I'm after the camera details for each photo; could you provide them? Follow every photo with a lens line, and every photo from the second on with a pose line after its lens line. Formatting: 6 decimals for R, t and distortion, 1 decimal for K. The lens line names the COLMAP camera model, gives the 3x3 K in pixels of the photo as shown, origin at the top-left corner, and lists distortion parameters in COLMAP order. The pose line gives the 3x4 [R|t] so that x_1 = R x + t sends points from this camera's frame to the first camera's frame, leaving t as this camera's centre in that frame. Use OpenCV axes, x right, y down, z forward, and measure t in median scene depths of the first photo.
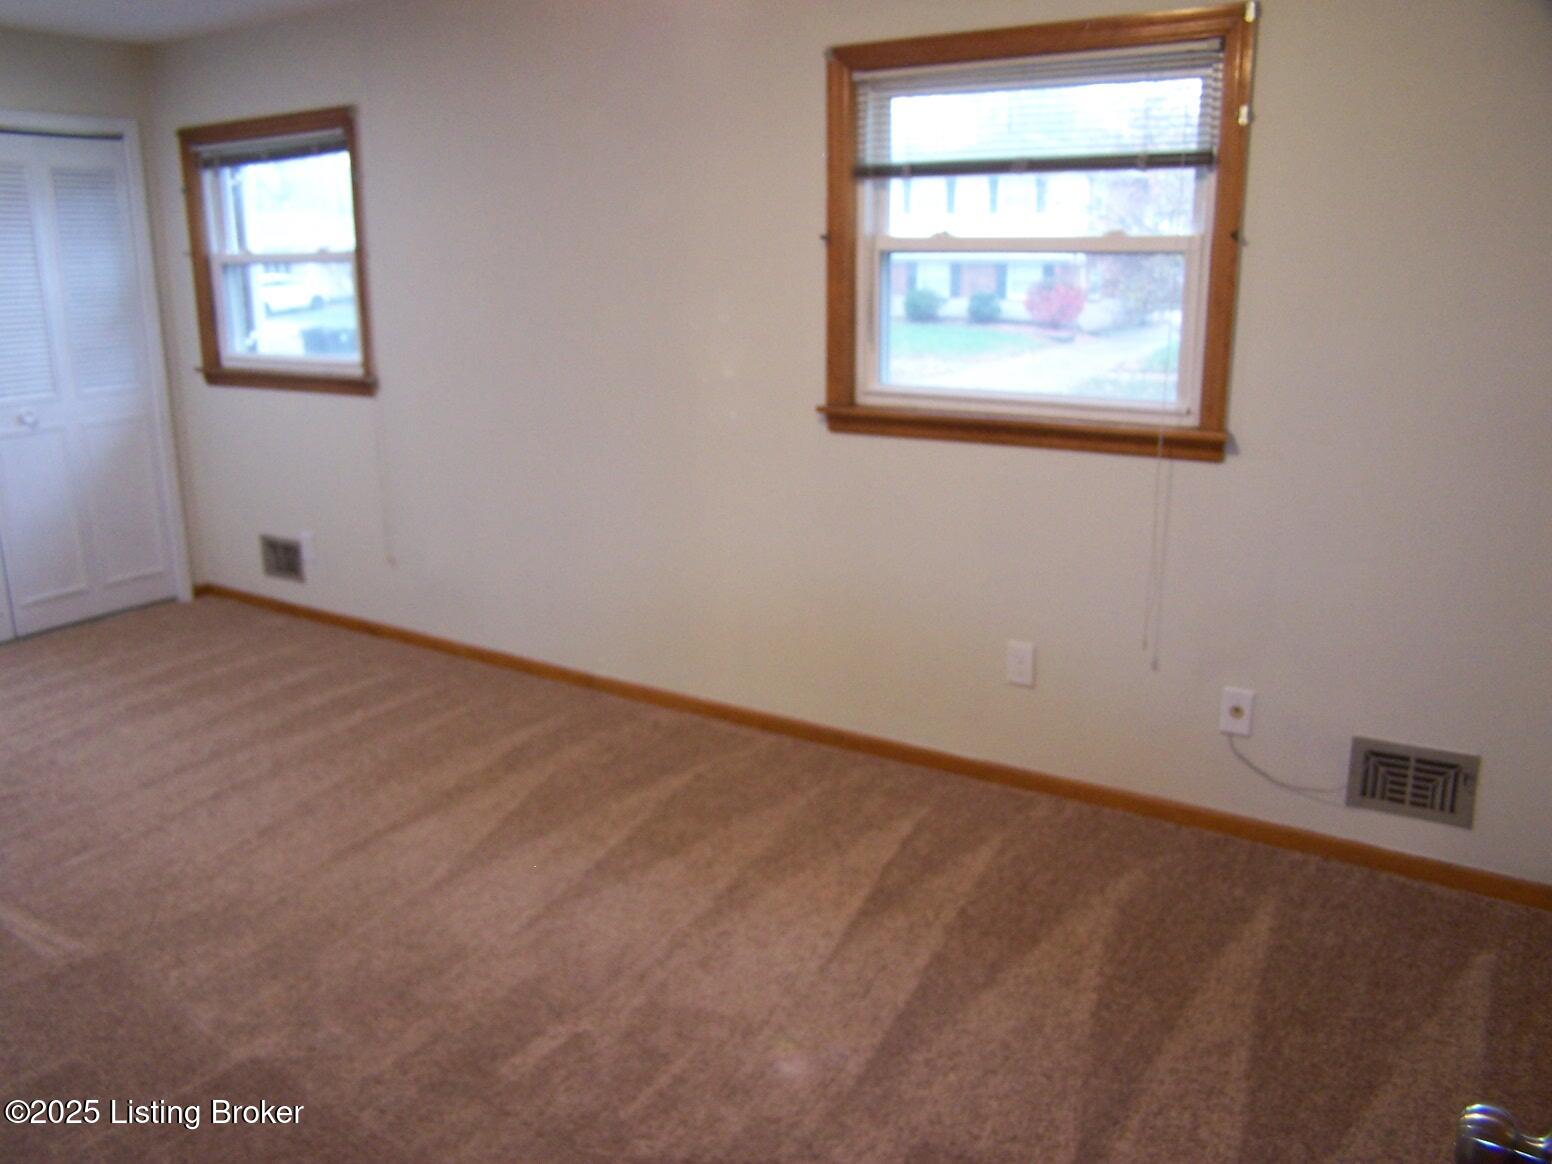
lens RADIAL K [[1268.2, 0, 776.0], [0, 1268.2, 582.0], [0, 0, 1]] dist [0.010135, -0.013032]
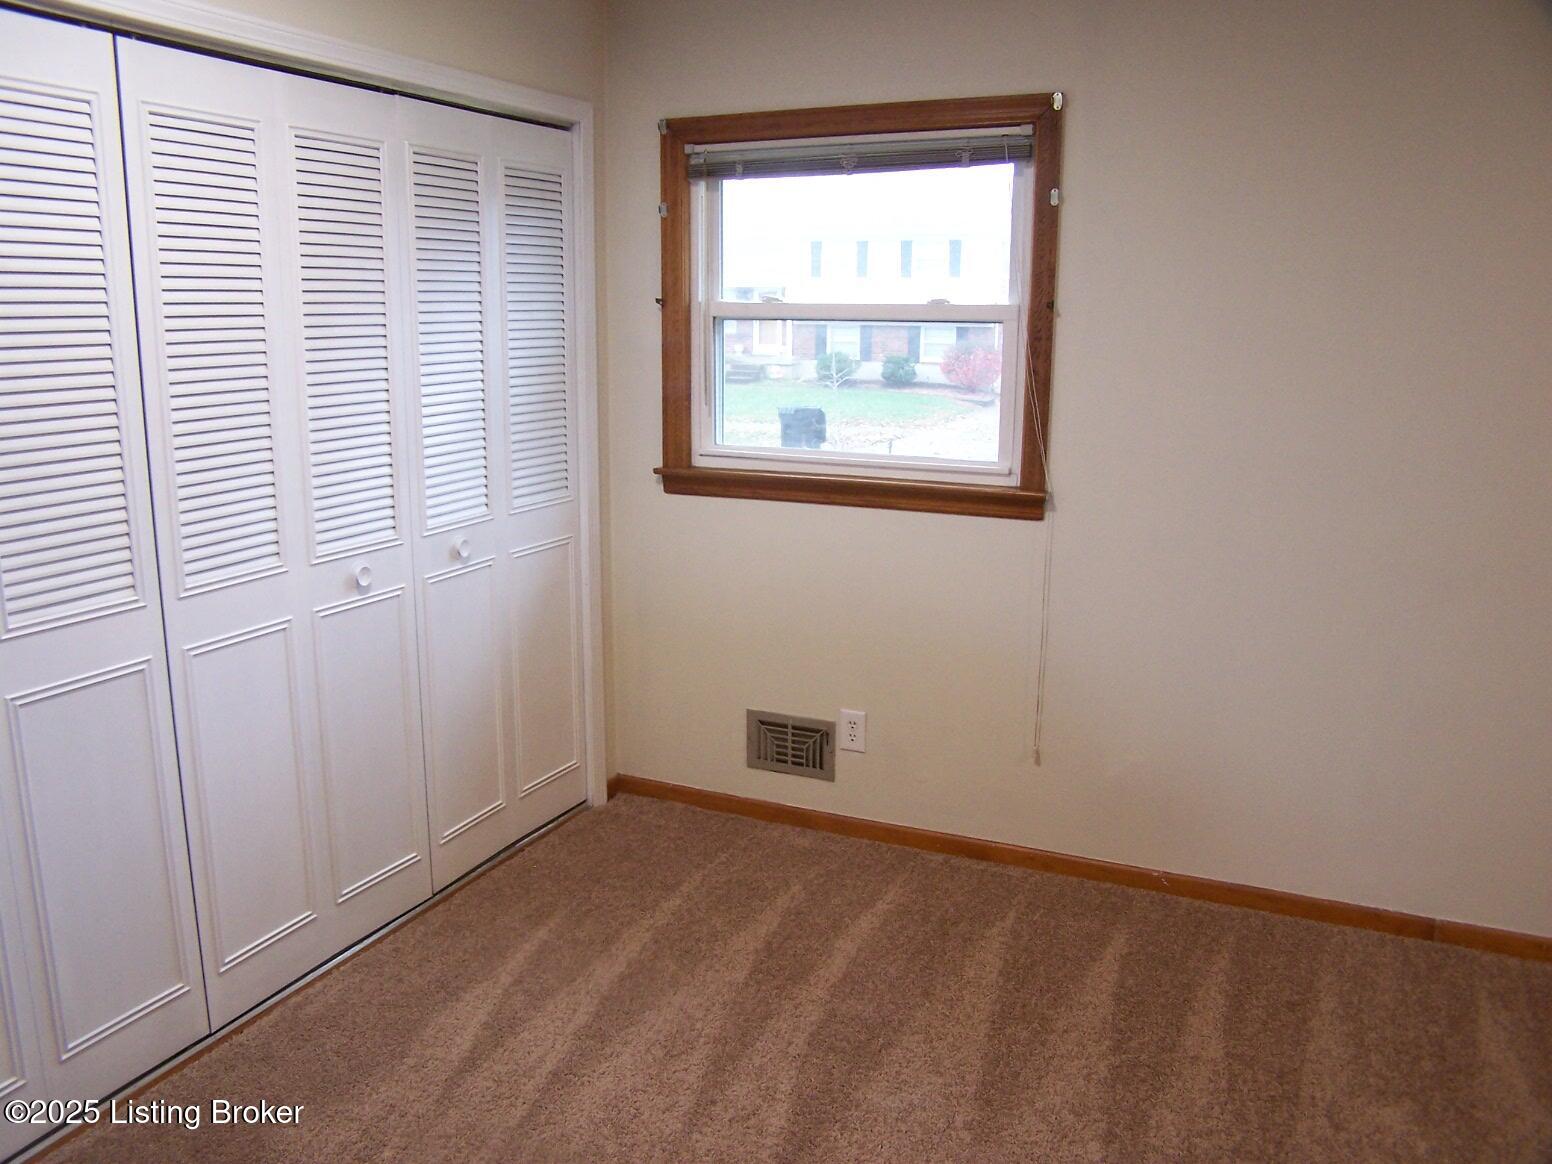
lens RADIAL K [[1252.3, 0, 747.2], [0, 1252.3, 594.3], [0, 0, 1]] dist [-0.144089, 0.114374]
pose [[0.986086, -0.024740, 0.164384, -0.115333], [0.030244, 0.999060, -0.031064, -0.017599], [-0.163461, 0.035604, 0.985907, 0.076094]]
